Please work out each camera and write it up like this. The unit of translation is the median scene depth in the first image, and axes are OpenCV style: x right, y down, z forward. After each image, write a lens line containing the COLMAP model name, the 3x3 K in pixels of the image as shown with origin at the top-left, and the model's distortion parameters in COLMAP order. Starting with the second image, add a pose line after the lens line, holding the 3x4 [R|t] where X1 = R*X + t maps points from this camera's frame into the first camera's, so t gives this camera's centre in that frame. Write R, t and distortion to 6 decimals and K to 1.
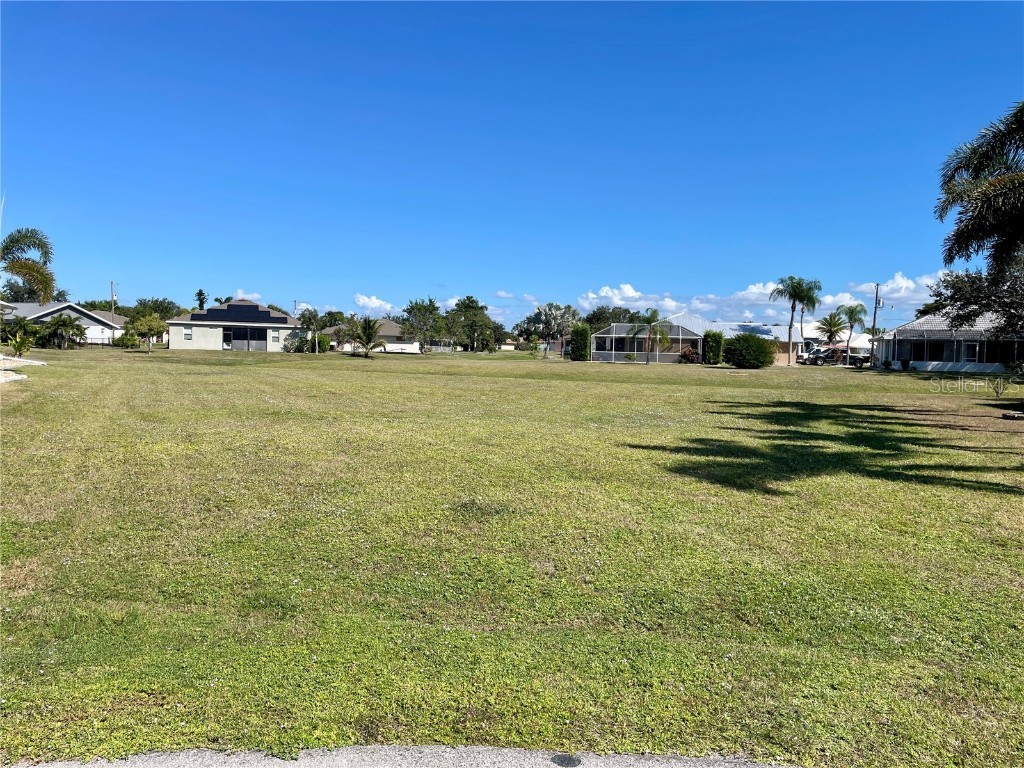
lens RADIAL K [[783.5, 0, 529.6], [0, 783.5, 372.2], [0, 0, 1]] dist [0.093836, -0.055530]
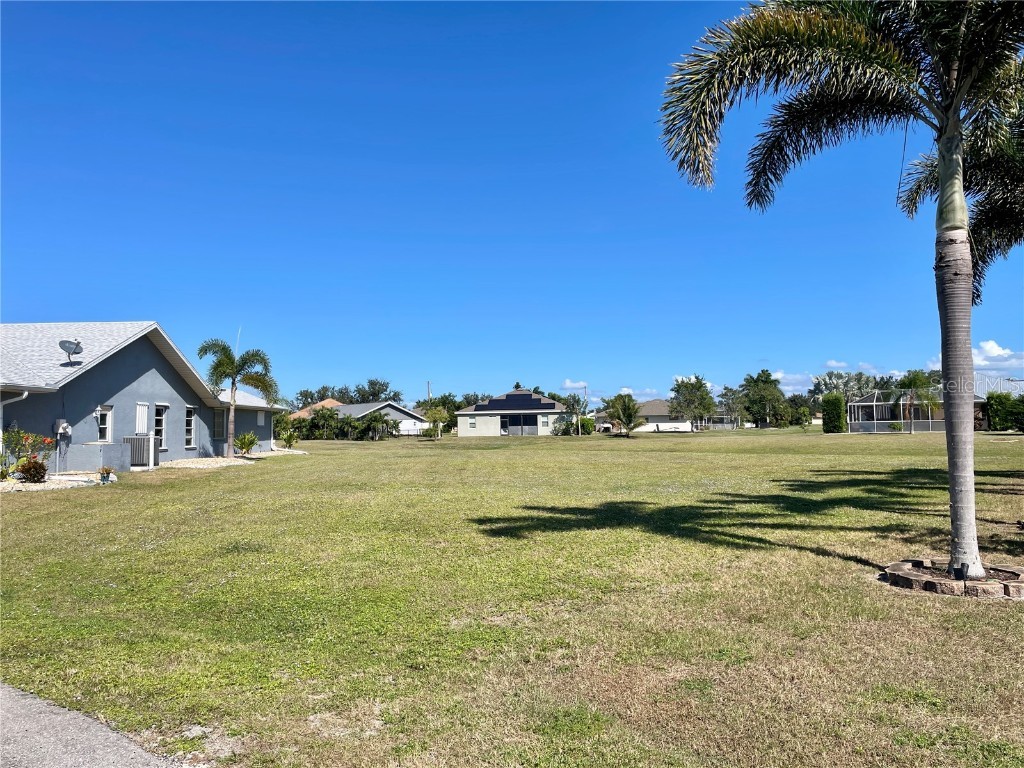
lens RADIAL K [[783.5, 0, 520.9], [0, 783.5, 382.8], [0, 0, 1]] dist [0.093836, -0.055530]
pose [[0.912341, -0.066121, -0.404057, 0.086718], [0.030013, 0.995019, -0.095059, 0.003520], [0.408329, 0.074599, 0.909781, 0.002289]]
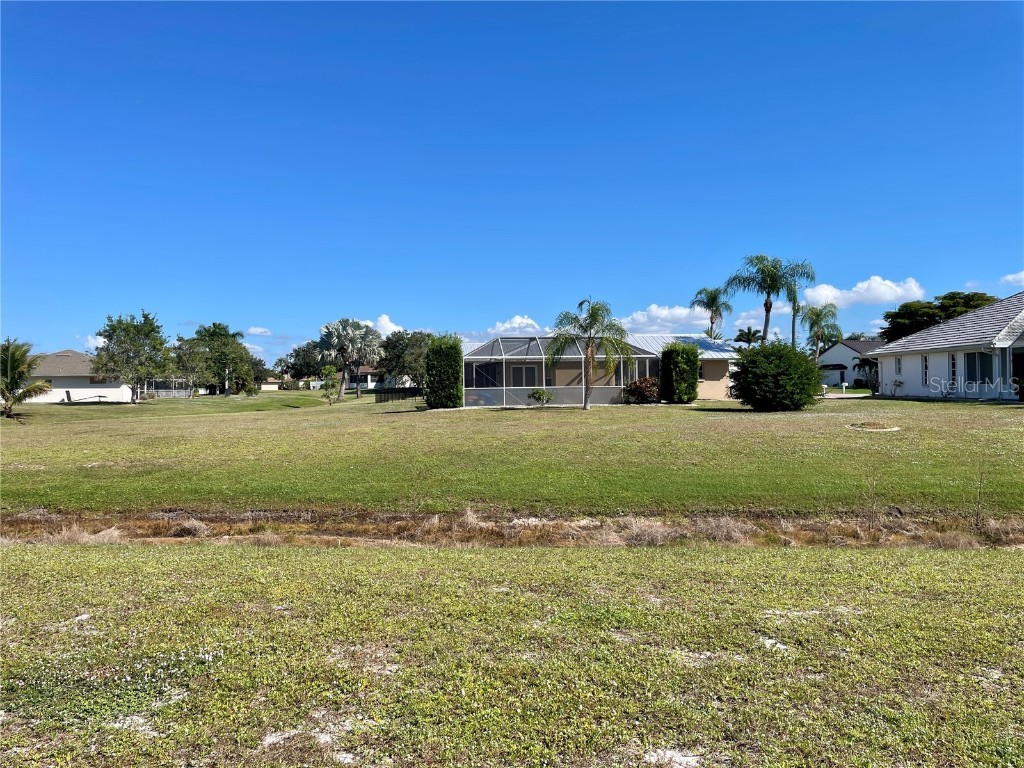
lens RADIAL K [[783.5, 0, 516.0], [0, 783.5, 379.6], [0, 0, 1]] dist [0.093836, -0.055530]
pose [[0.960269, -0.036030, 0.276741, -0.025702], [0.045644, 0.998555, -0.028378, -0.012519], [-0.275318, 0.039882, 0.960526, 0.378671]]
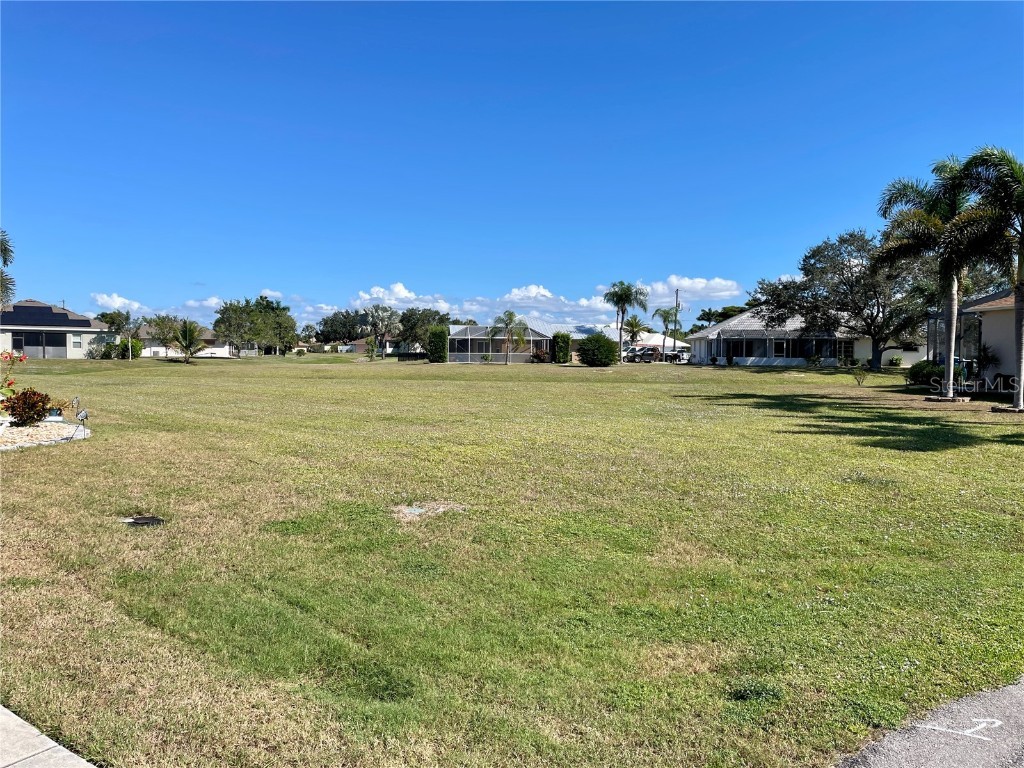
lens RADIAL K [[783.5, 0, 521.0], [0, 783.5, 377.5], [0, 0, 1]] dist [0.093836, -0.055530]
pose [[0.962747, -0.024412, 0.269301, -0.082507], [0.022814, 0.999699, 0.009061, -0.001324], [-0.269441, -0.002579, 0.963014, -0.009110]]
